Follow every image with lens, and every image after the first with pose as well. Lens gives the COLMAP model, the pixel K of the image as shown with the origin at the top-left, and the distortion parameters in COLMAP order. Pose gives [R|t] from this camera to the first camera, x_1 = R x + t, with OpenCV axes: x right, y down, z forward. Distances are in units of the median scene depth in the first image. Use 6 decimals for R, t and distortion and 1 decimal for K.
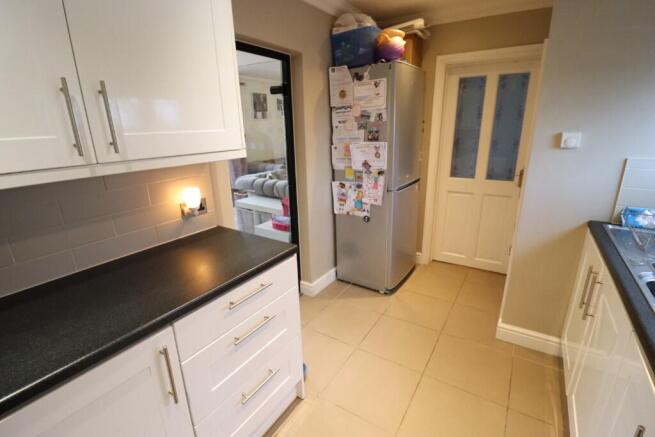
lens RADIAL K [[308.8, 0, 327.5], [0, 308.8, 218.5], [0, 0, 1]] dist [0.001419, -0.010811]
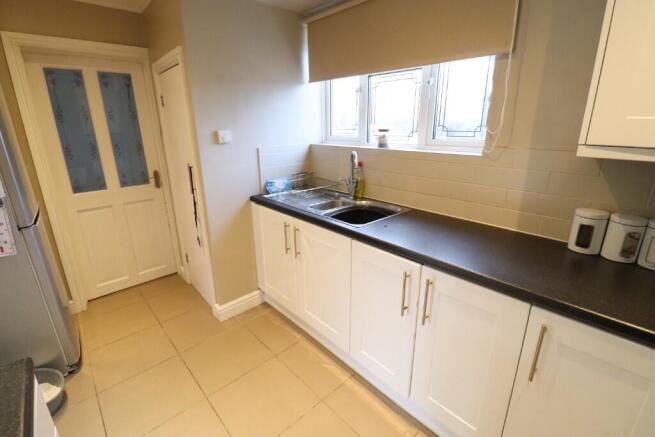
lens RADIAL K [[308.8, 0, 327.5], [0, 308.8, 218.5], [0, 0, 1]] dist [0.001419, -0.010811]
pose [[0.238990, -0.269572, 0.932853, -0.231518], [0.291931, 0.936194, 0.195747, -0.045506], [-0.926099, 0.225547, 0.302438, 0.206547]]
